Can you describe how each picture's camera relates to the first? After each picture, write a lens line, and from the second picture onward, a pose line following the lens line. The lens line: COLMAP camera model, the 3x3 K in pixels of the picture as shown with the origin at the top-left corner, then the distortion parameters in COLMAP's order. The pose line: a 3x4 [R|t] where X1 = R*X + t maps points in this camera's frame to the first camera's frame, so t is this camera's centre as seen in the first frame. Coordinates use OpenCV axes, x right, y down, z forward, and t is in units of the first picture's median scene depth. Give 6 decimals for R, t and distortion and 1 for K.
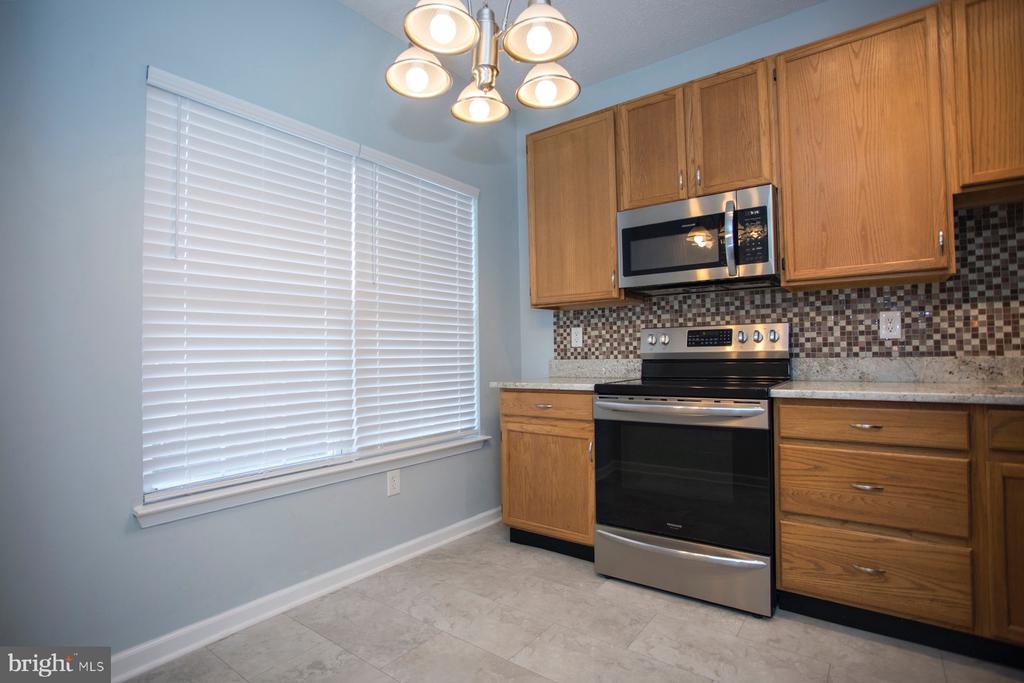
lens RADIAL K [[495.8, 0, 509.1], [0, 495.8, 343.0], [0, 0, 1]] dist [-0.071273, 0.029298]
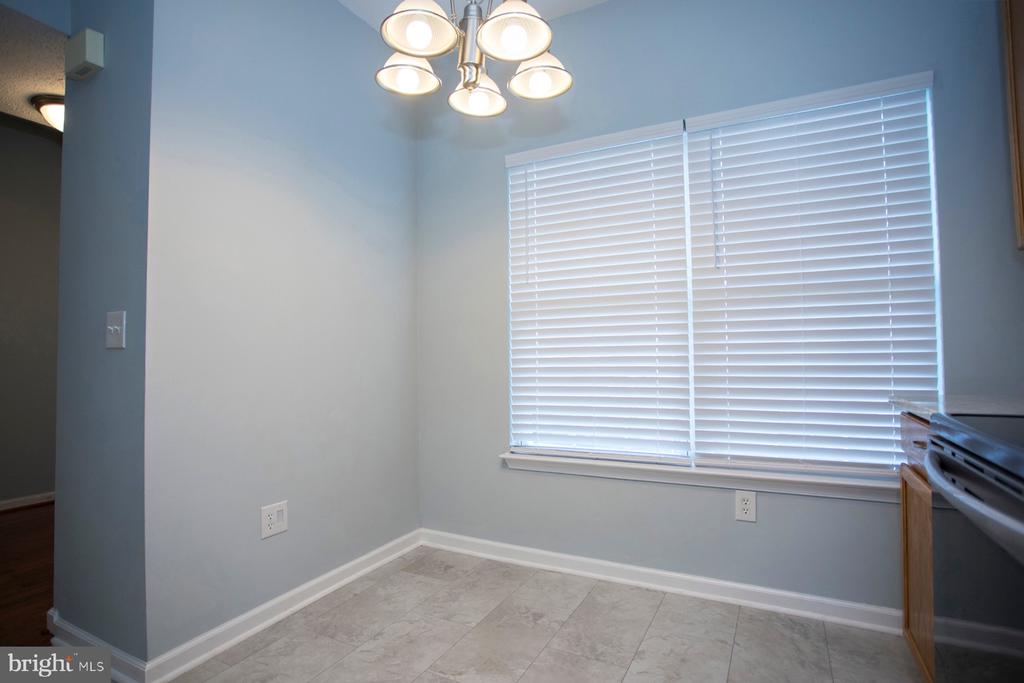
lens RADIAL K [[495.8, 0, 509.1], [0, 495.8, 343.0], [0, 0, 1]] dist [-0.071273, 0.029298]
pose [[0.185734, -0.023028, -0.982330, 0.556617], [0.026819, 0.999472, -0.018359, 0.018890], [0.982234, -0.022935, 0.186254, 0.526505]]
